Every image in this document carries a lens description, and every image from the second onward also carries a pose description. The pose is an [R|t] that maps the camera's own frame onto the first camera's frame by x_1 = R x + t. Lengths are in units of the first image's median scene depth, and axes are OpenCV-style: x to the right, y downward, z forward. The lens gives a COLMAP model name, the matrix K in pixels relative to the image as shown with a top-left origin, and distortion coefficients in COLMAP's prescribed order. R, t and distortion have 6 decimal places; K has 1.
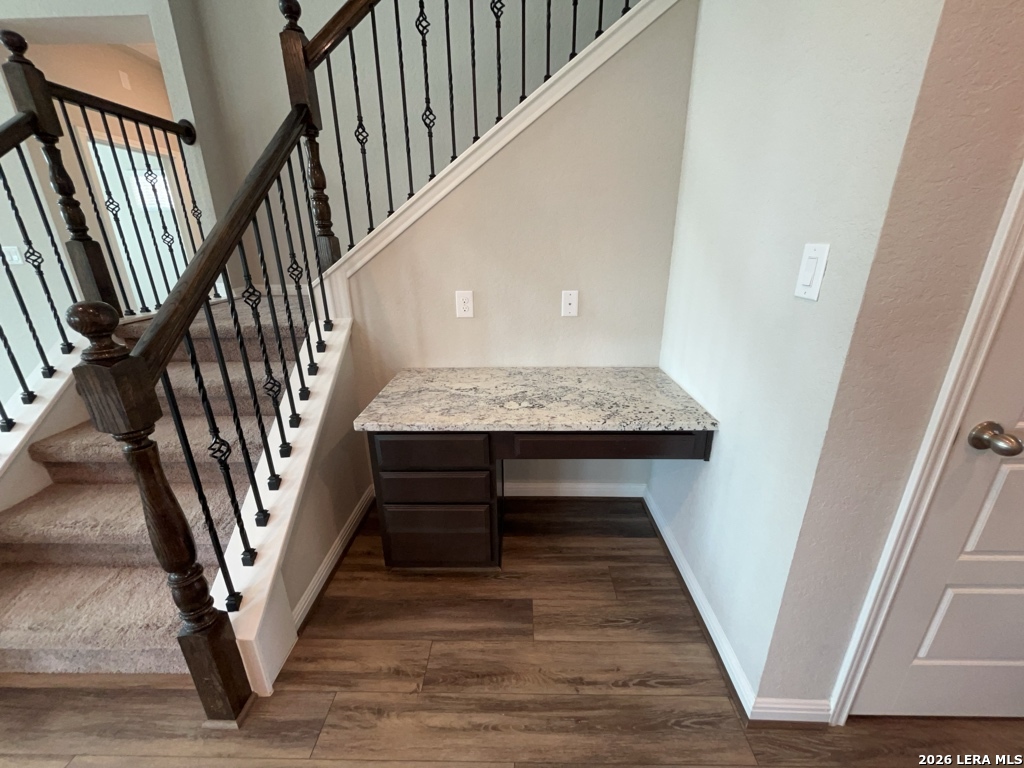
lens RADIAL K [[414.6, 0, 512.9], [0, 414.6, 385.5], [0, 0, 1]] dist [-0.002307, -0.001104]
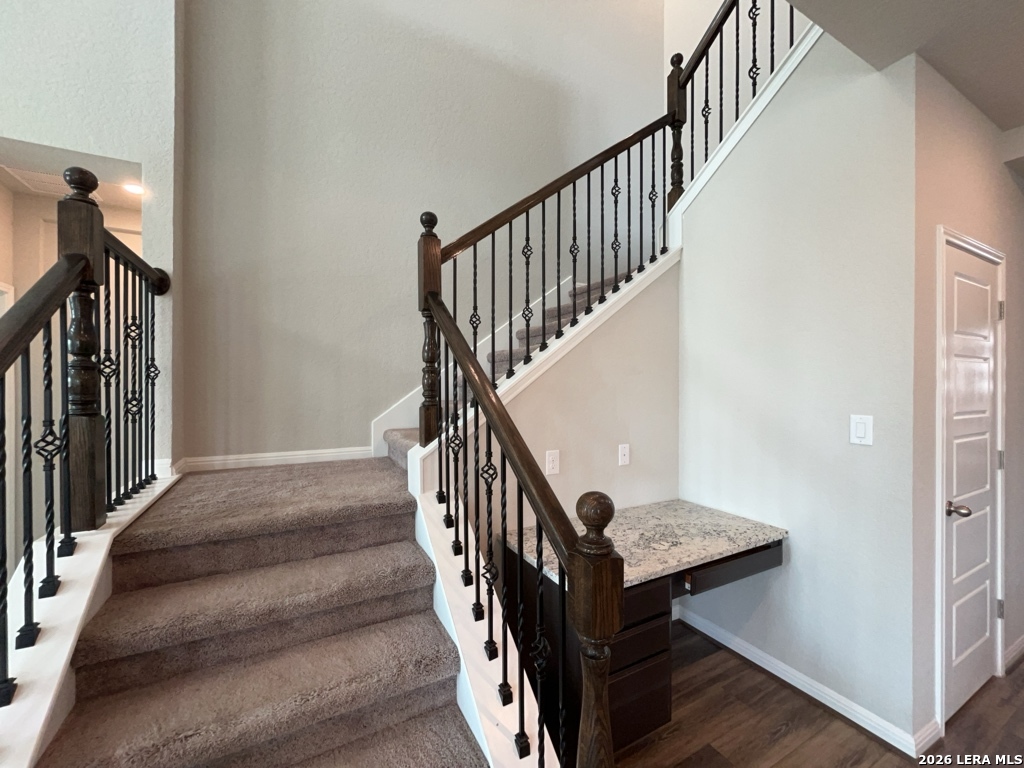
lens RADIAL K [[414.6, 0, 513.2], [0, 414.6, 383.1], [0, 0, 1]] dist [-0.002307, -0.001104]
pose [[0.873300, 0.011922, 0.487037, -0.894629], [0.154660, 0.941204, -0.300358, -0.093933], [-0.461982, 0.337628, 0.820110, 0.083498]]
